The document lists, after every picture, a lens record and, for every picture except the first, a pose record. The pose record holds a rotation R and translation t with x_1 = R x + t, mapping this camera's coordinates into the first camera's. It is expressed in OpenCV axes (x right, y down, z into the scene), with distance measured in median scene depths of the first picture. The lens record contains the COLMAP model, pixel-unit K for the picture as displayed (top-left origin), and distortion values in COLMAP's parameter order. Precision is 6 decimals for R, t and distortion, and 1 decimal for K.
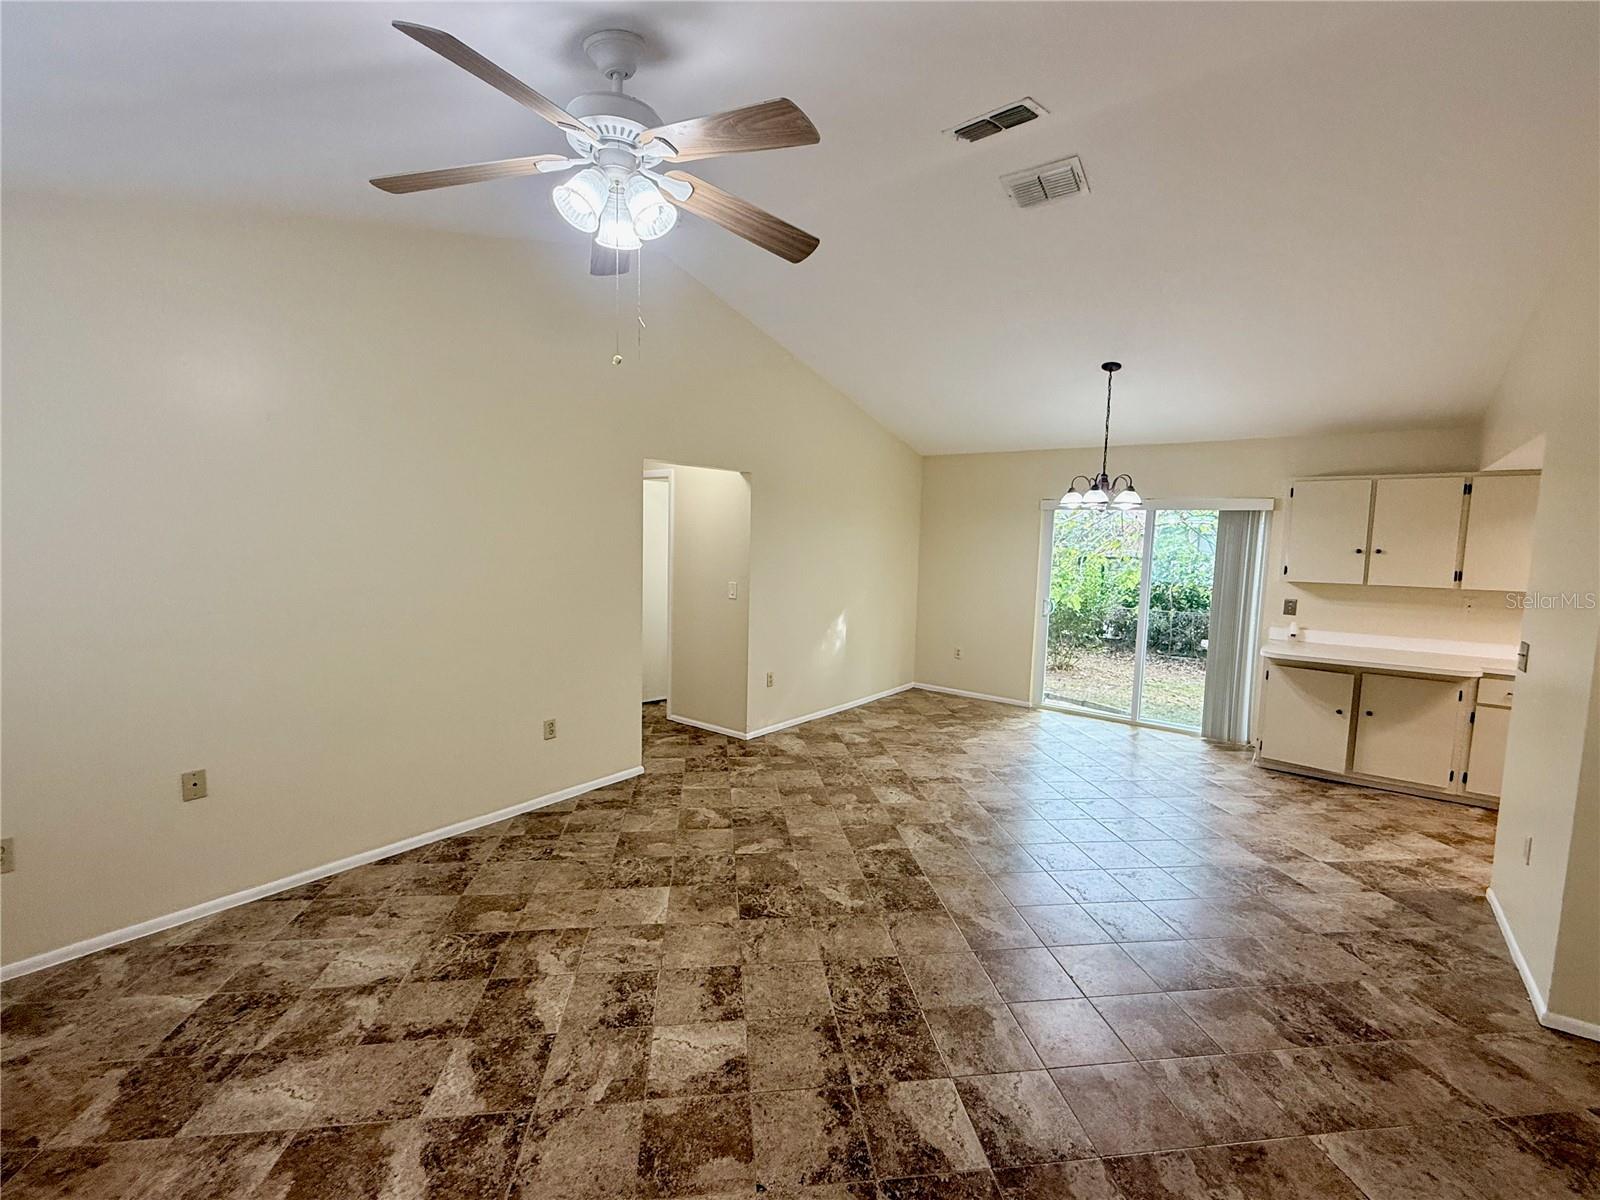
lens RADIAL K [[690.8, 0, 798.2], [0, 690.8, 600.9], [0, 0, 1]] dist [0.002456, -0.000800]
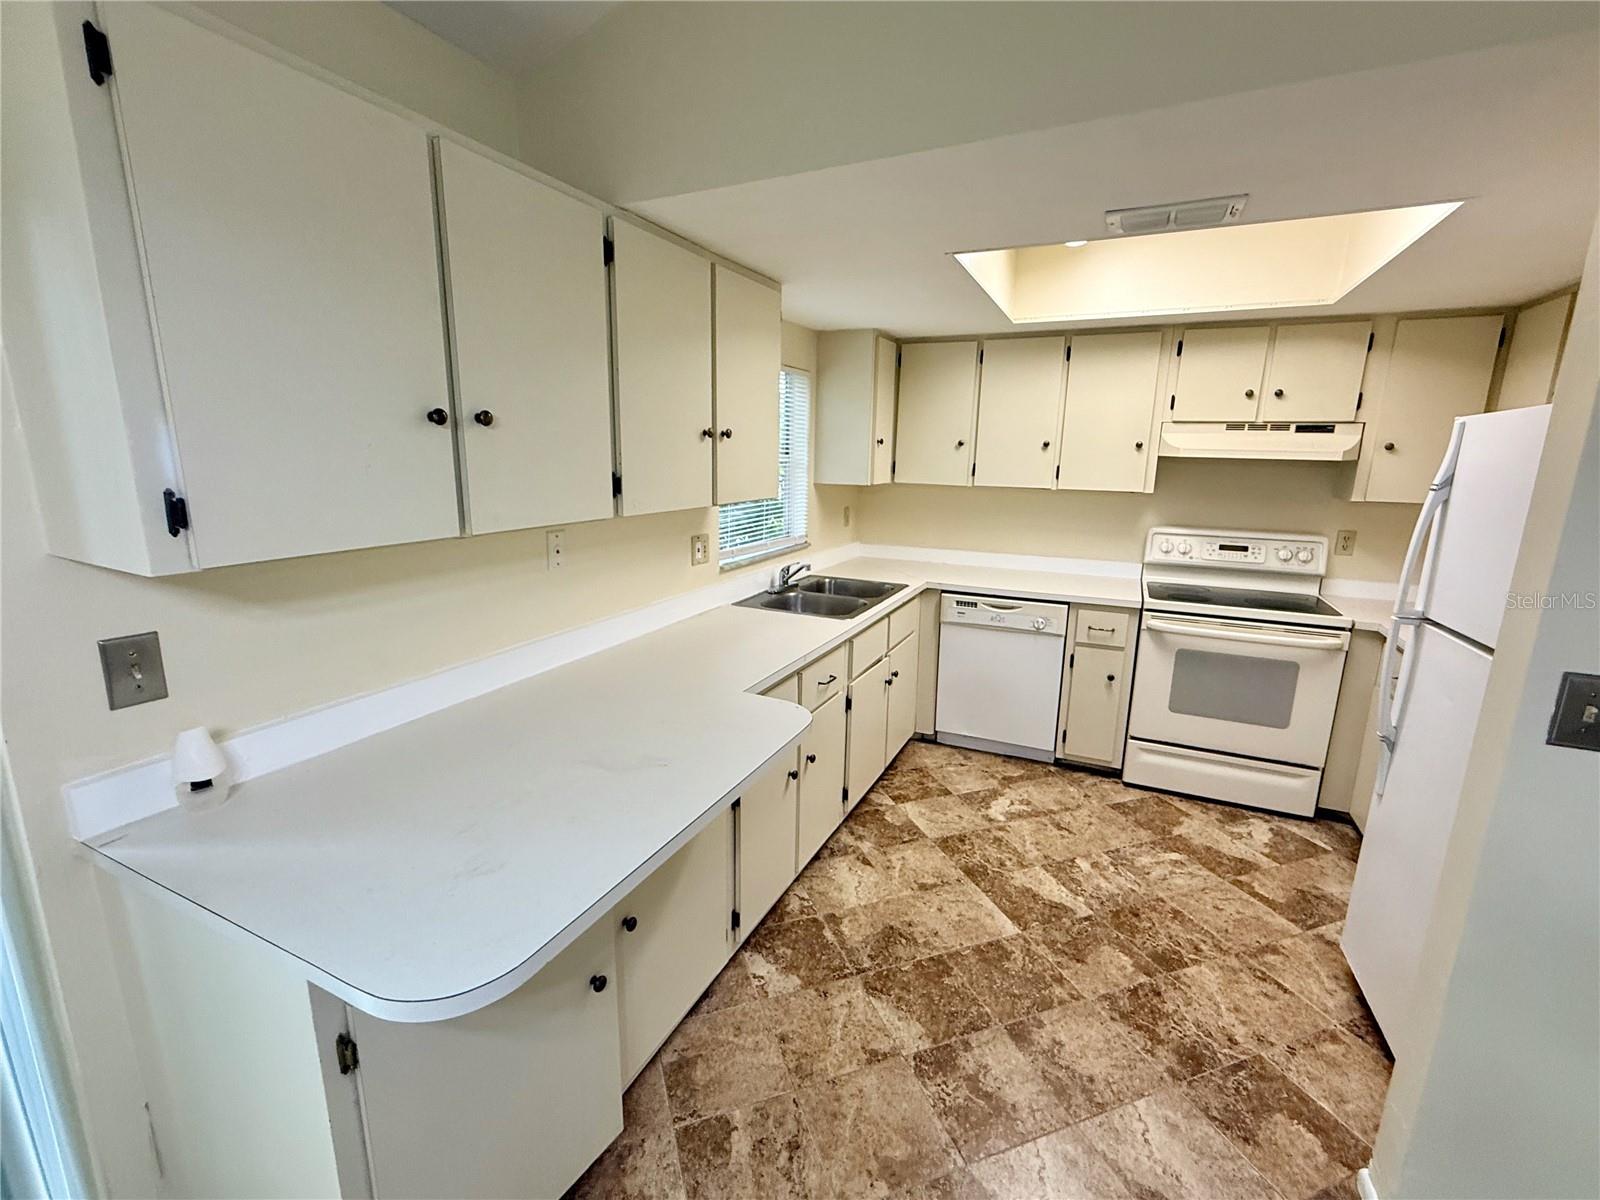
lens RADIAL K [[690.8, 0, 801.3], [0, 690.8, 598.8], [0, 0, 1]] dist [0.002456, -0.000800]
pose [[-0.221784, -0.235323, 0.946274, 0.802269], [0.061000, 0.965193, 0.254324, -0.099429], [-0.973186, 0.114128, -0.199709, 1.459884]]
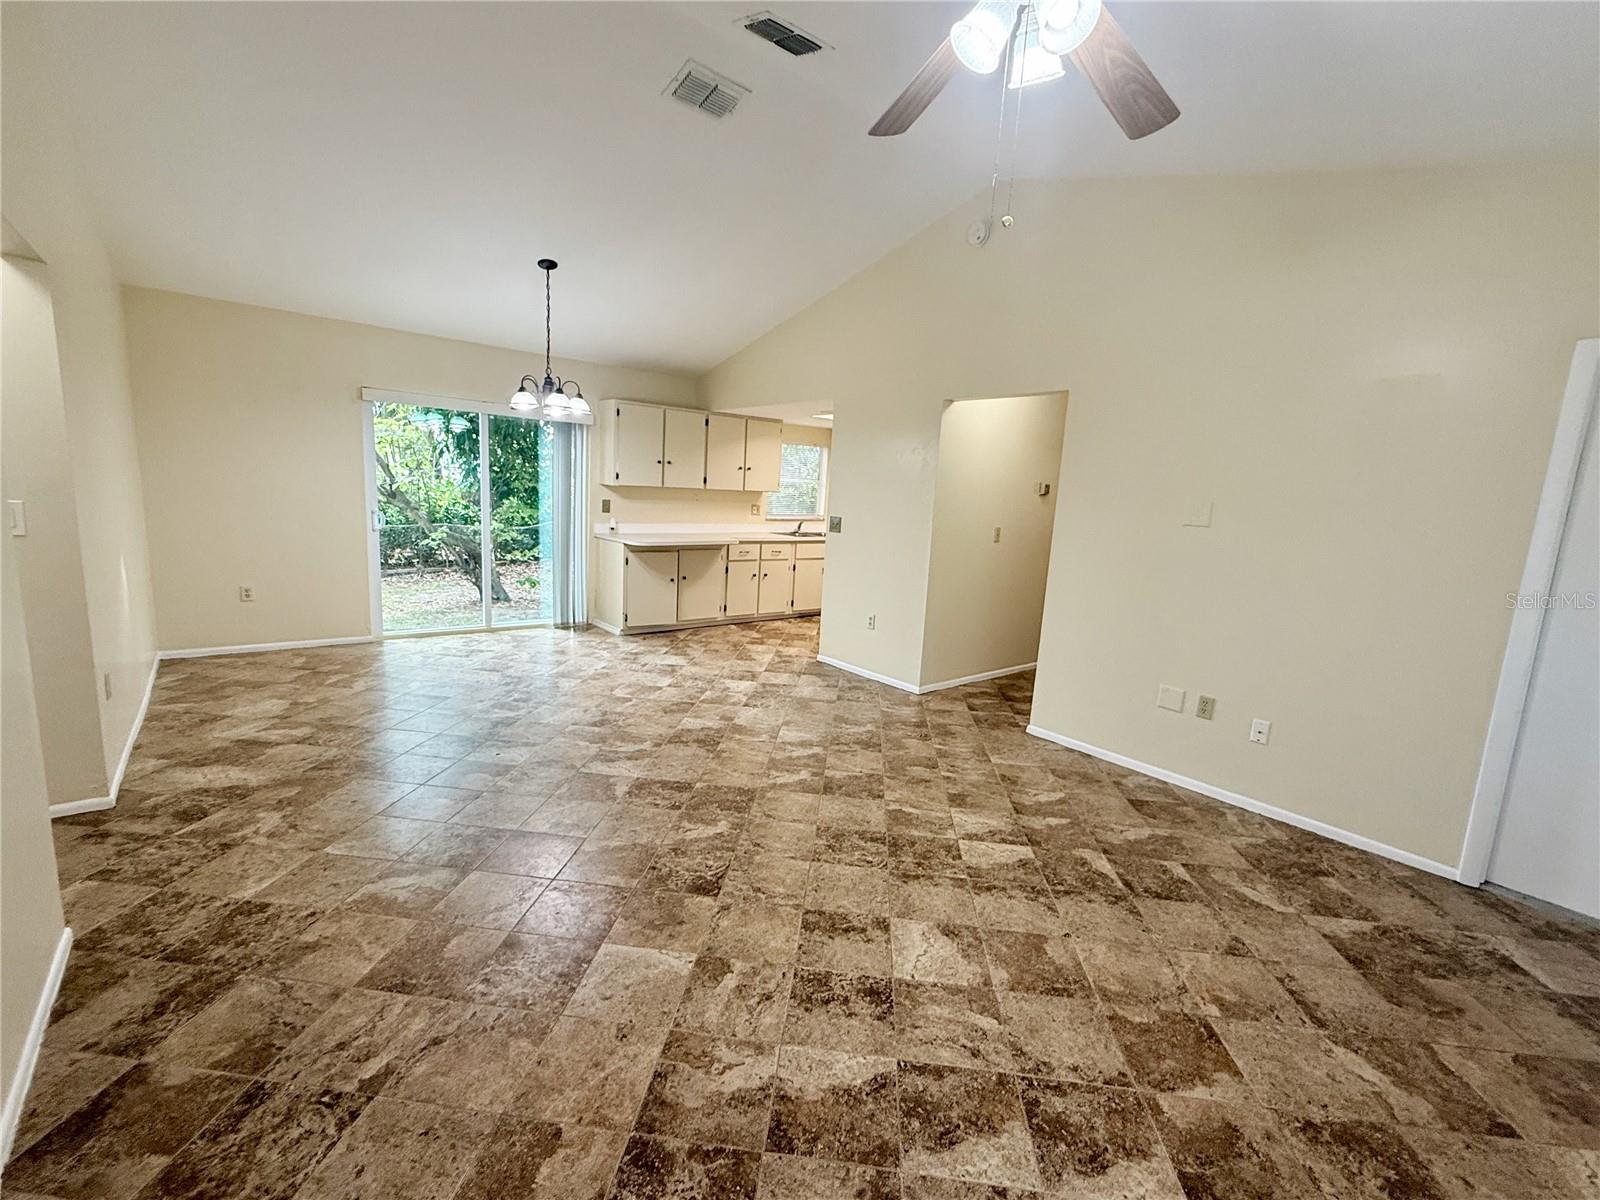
lens RADIAL K [[690.8, 0, 805.3], [0, 690.8, 600.0], [0, 0, 1]] dist [0.002456, -0.000800]
pose [[0.220772, -0.170557, 0.960297, -0.751514], [0.040055, 0.985346, 0.165798, -0.028827], [-0.974503, 0.001861, 0.224369, 0.657106]]
